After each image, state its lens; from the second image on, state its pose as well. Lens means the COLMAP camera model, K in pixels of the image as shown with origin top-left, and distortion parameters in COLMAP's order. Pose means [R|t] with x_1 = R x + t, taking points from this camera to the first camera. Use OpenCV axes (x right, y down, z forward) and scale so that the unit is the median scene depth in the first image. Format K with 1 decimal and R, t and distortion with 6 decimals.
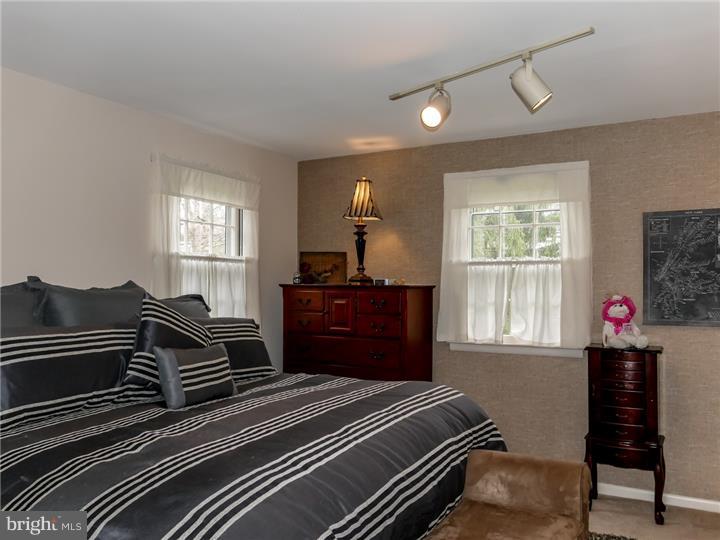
lens RADIAL K [[563.1, 0, 376.8], [0, 563.1, 267.7], [0, 0, 1]] dist [0.007221, 0.005749]
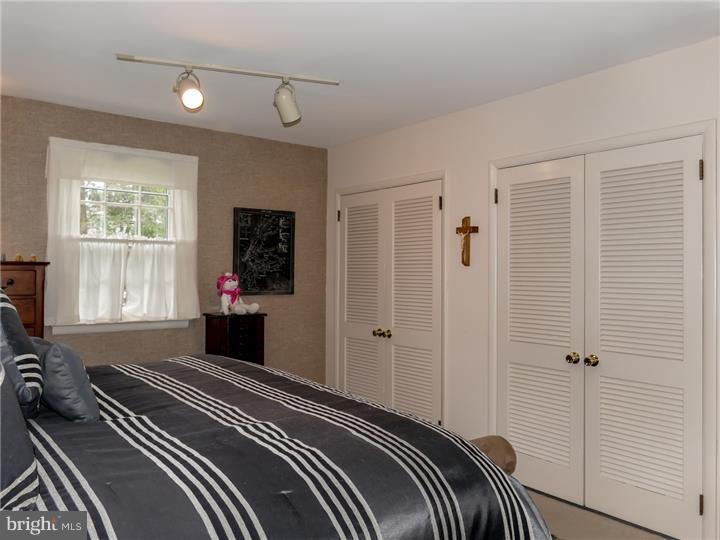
lens RADIAL K [[563.1, 0, 376.8], [0, 563.1, 267.7], [0, 0, 1]] dist [0.007221, 0.005749]
pose [[0.428318, 0.012876, 0.903537, -0.507735], [-0.026471, 0.999648, -0.001697, 0.030114], [-0.903240, -0.023191, 0.428508, 0.163919]]
